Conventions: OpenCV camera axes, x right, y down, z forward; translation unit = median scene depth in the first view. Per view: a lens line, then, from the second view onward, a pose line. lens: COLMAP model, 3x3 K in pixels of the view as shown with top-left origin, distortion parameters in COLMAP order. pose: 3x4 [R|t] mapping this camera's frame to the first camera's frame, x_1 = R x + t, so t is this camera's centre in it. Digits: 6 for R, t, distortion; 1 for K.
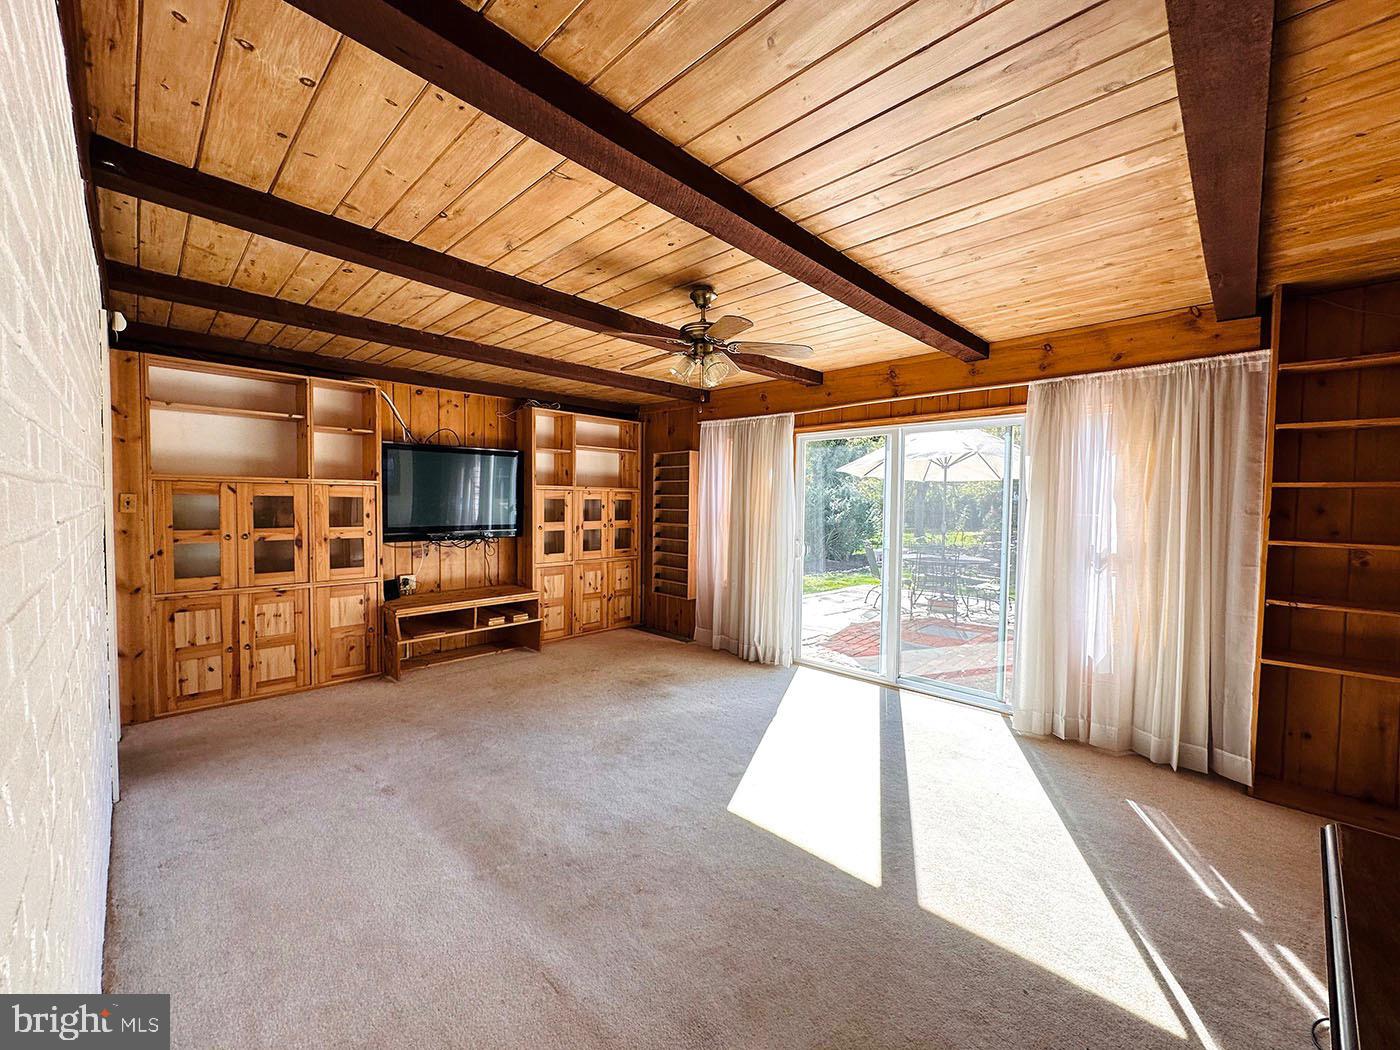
lens RADIAL K [[561.9, 0, 699.8], [0, 561.9, 522.8], [0, 0, 1]] dist [-0.006531, 0.001412]
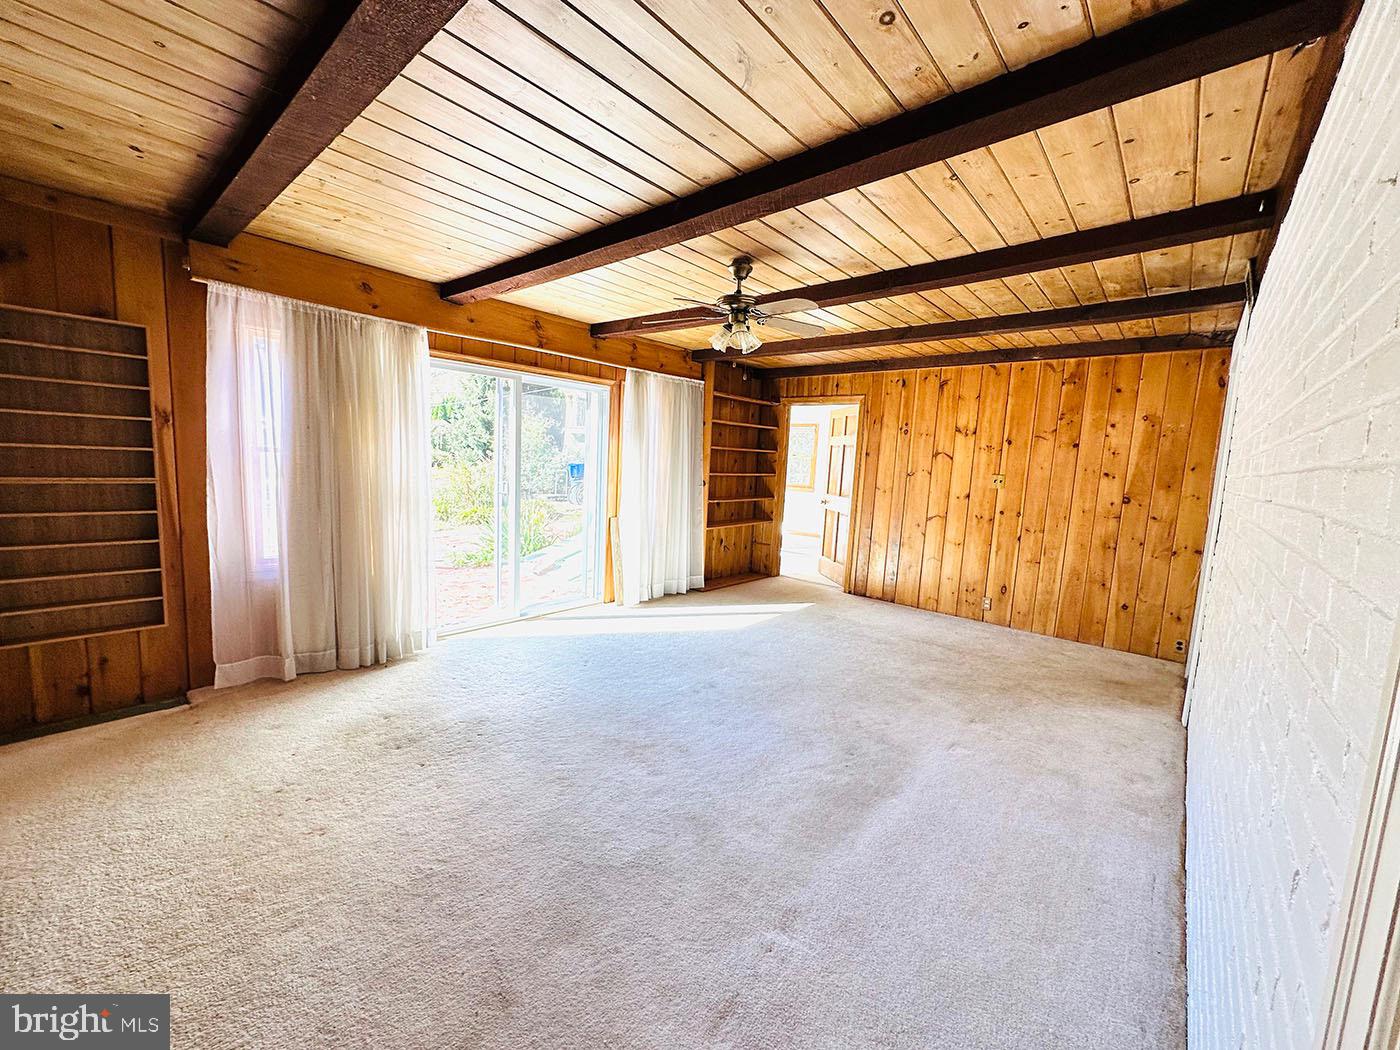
lens RADIAL K [[561.9, 0, 698.9], [0, 561.9, 525.6], [0, 0, 1]] dist [-0.006531, 0.001412]
pose [[-0.057050, -0.132976, 0.989476, -0.830104], [-0.009224, 0.991118, 0.132665, -0.039848], [-0.998329, -0.001558, -0.057770, 0.840477]]
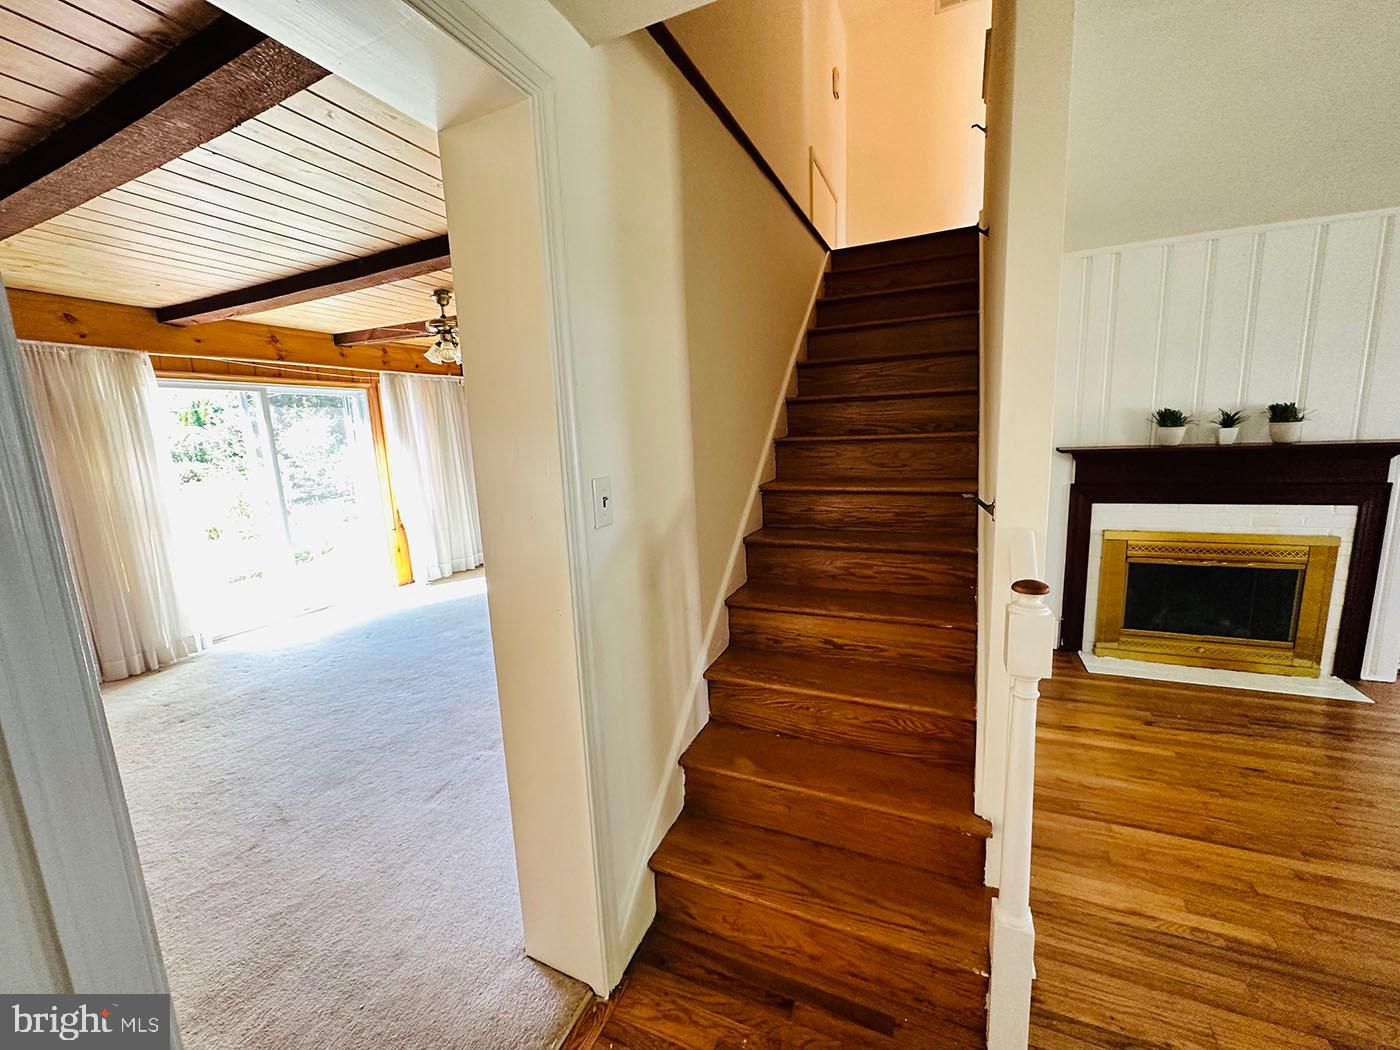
lens RADIAL K [[561.9, 0, 703.5], [0, 561.9, 525.6], [0, 0, 1]] dist [-0.006531, 0.001412]
pose [[-0.351649, -0.147575, 0.924427, -1.148089], [0.076461, 0.979669, 0.185479, -0.046391], [-0.933004, 0.135906, -0.333215, 0.690009]]
